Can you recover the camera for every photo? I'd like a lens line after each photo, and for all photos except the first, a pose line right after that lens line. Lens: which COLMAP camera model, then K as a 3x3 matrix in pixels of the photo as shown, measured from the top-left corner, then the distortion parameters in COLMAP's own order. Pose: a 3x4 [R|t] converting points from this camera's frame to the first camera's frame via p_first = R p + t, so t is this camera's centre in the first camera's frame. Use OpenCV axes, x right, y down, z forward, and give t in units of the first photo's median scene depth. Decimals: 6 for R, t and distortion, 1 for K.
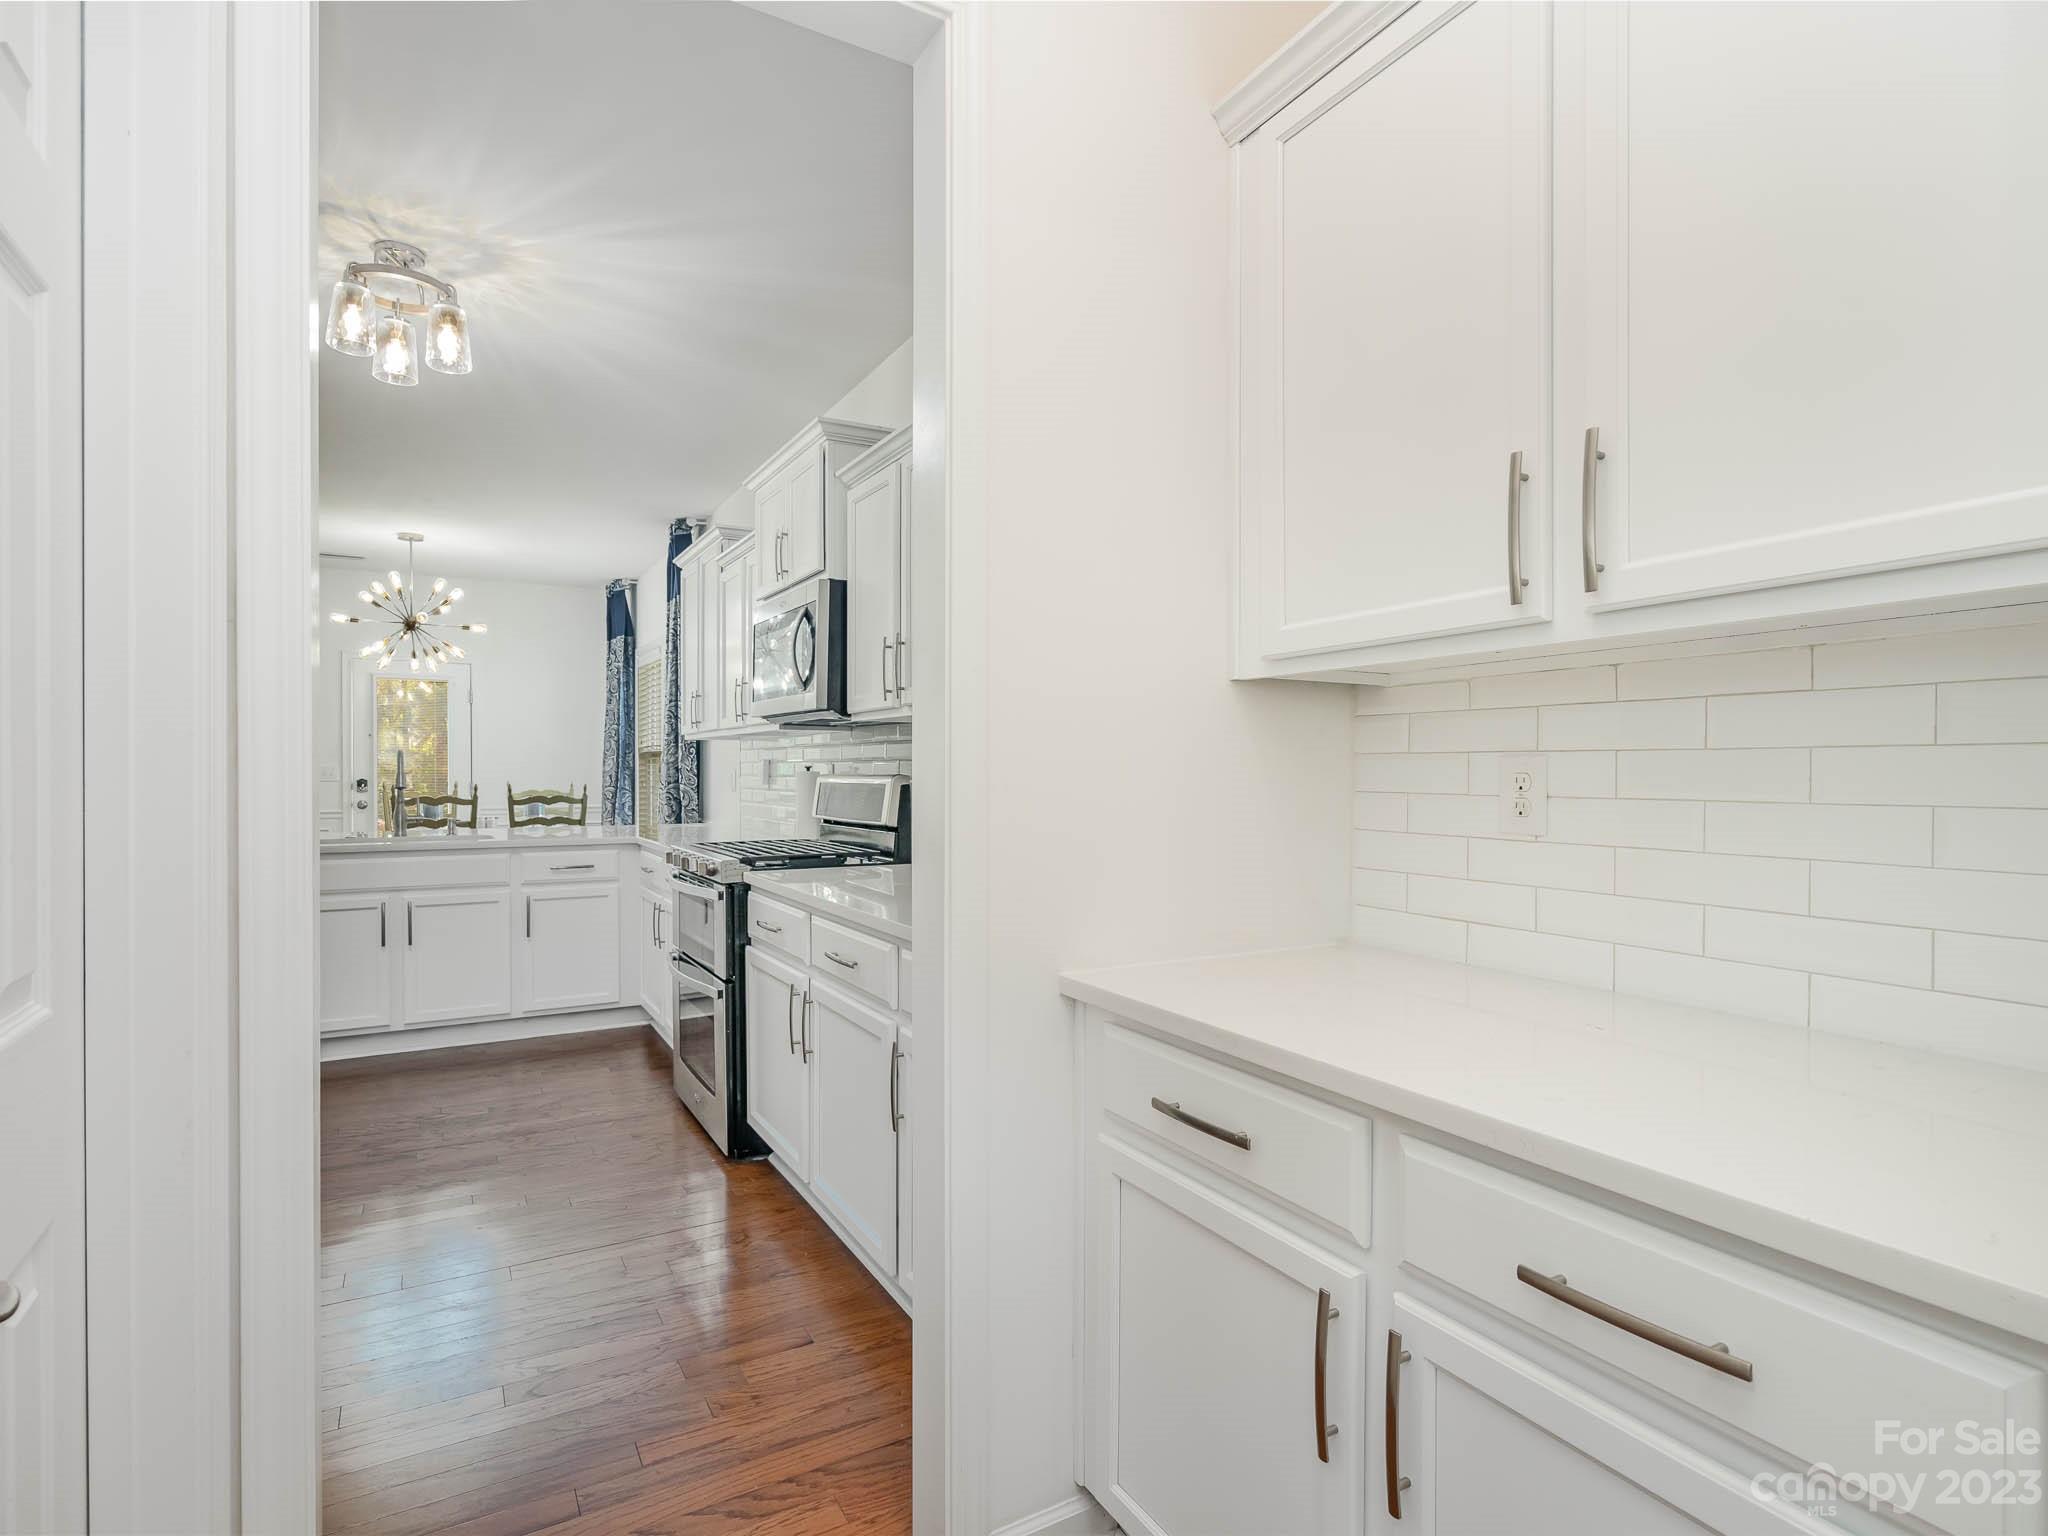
lens RADIAL K [[1038.8, 0, 997.9], [0, 1038.8, 767.9], [0, 0, 1]] dist [-0.007247, 0.000043]
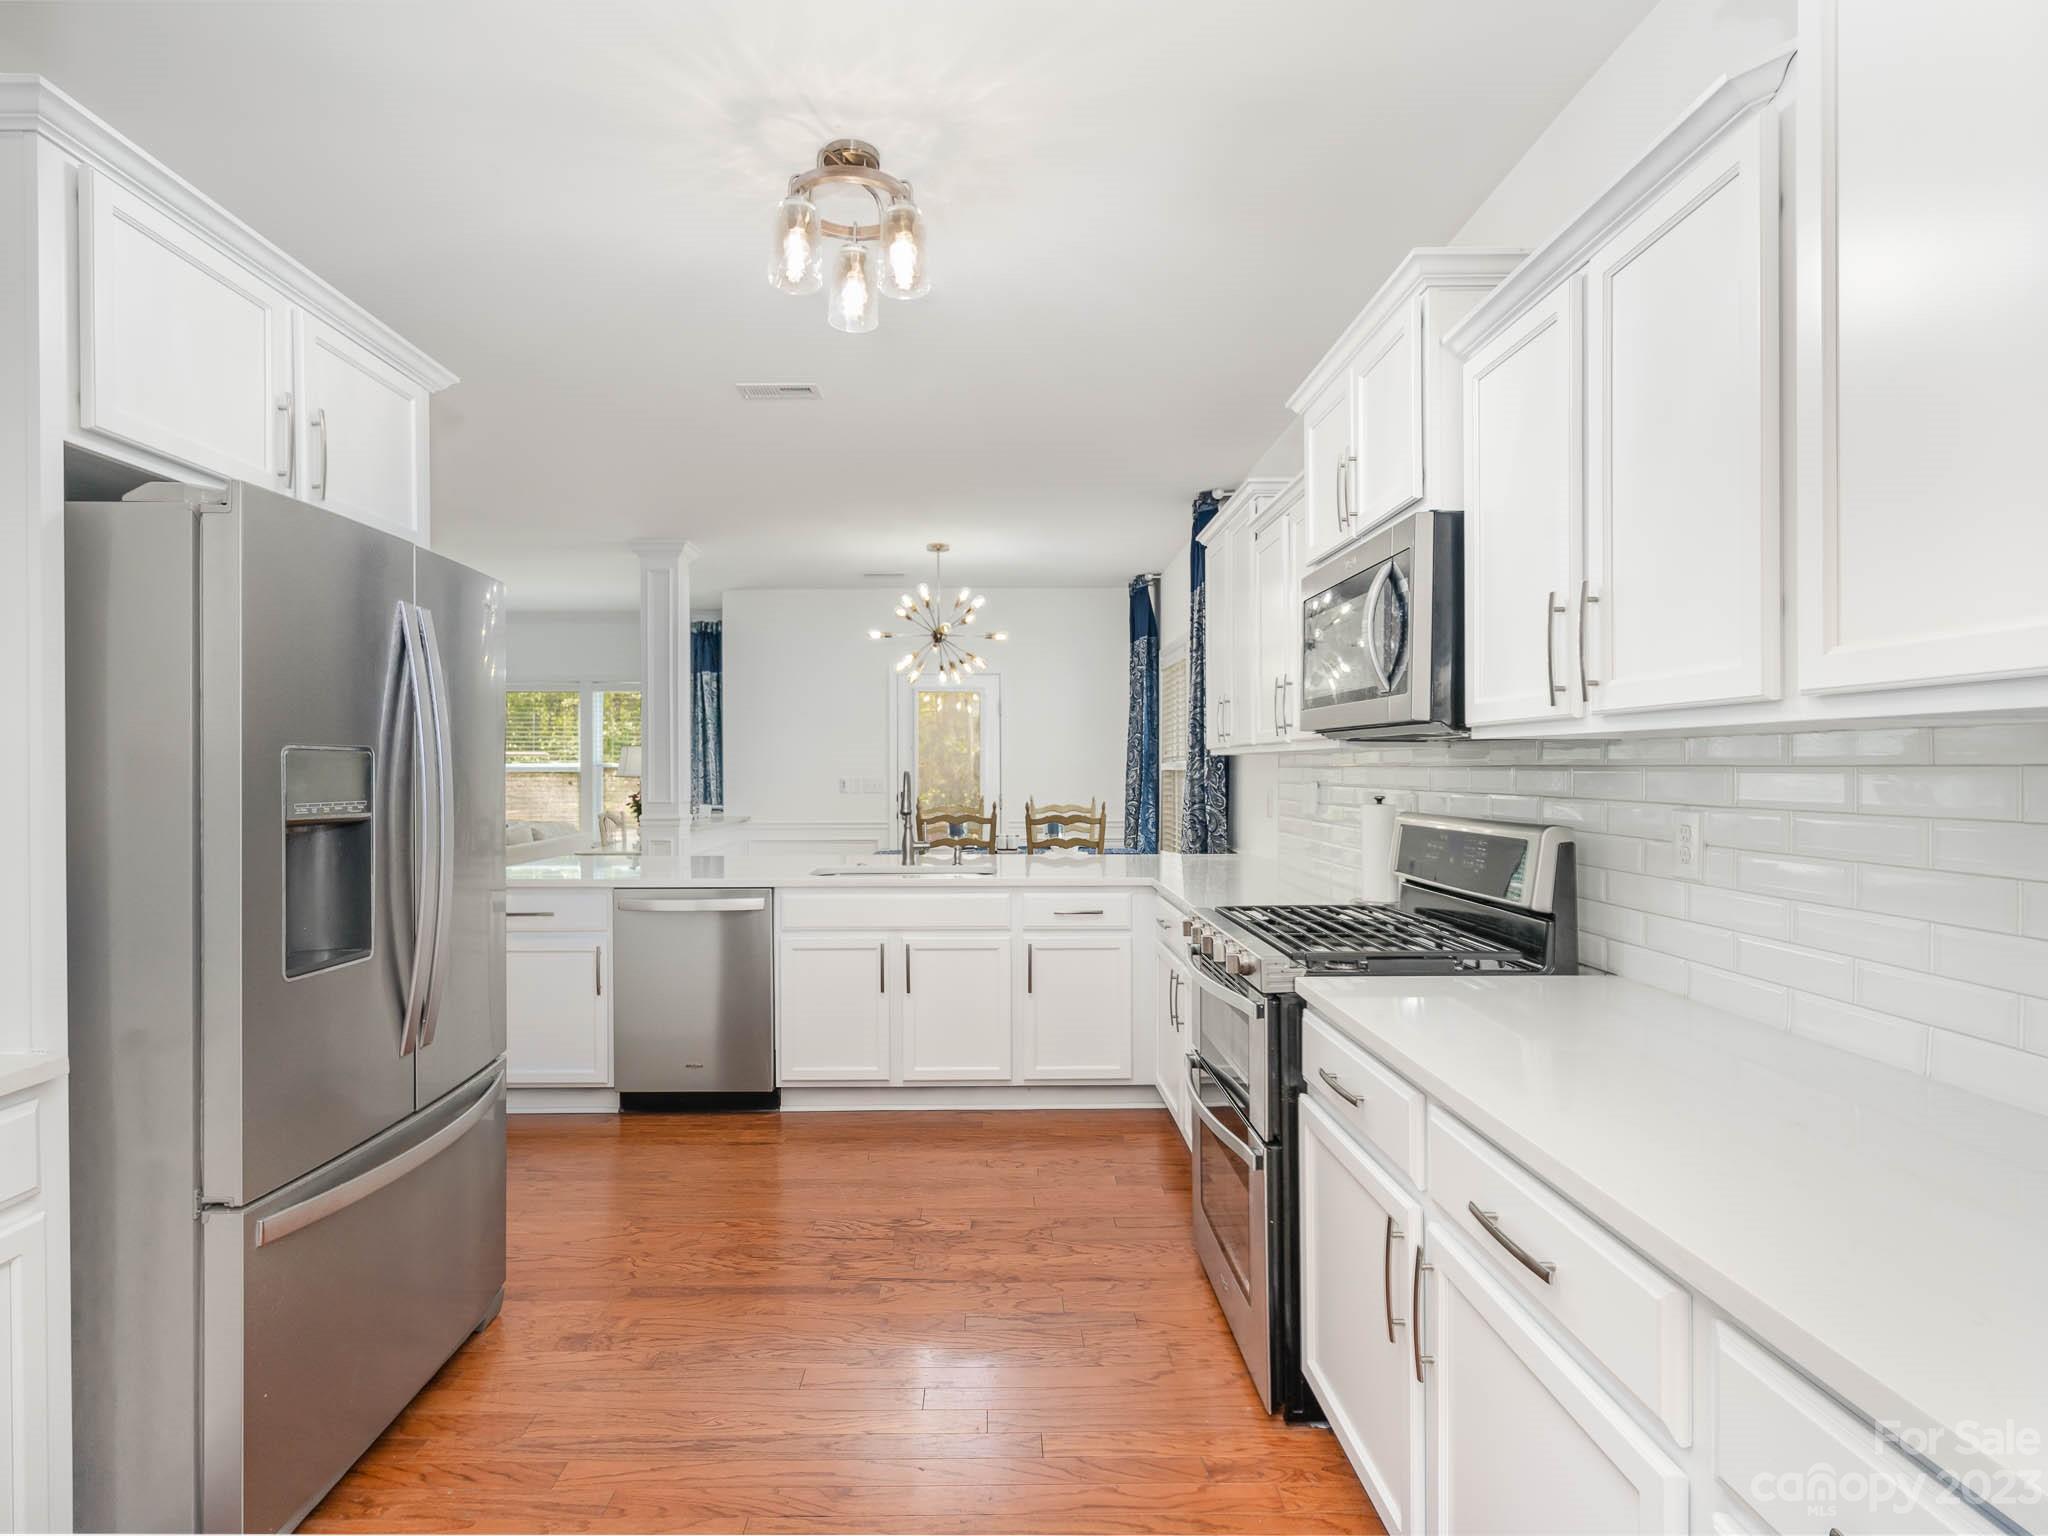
lens RADIAL K [[1038.8, 0, 997.9], [0, 1038.8, 767.9], [0, 0, 1]] dist [-0.007247, 0.000043]
pose [[0.878070, -0.002065, -0.478528, -0.056142], [0.002455, 0.999997, 0.000190, -0.017221], [0.478526, -0.001342, 0.878072, 0.197308]]
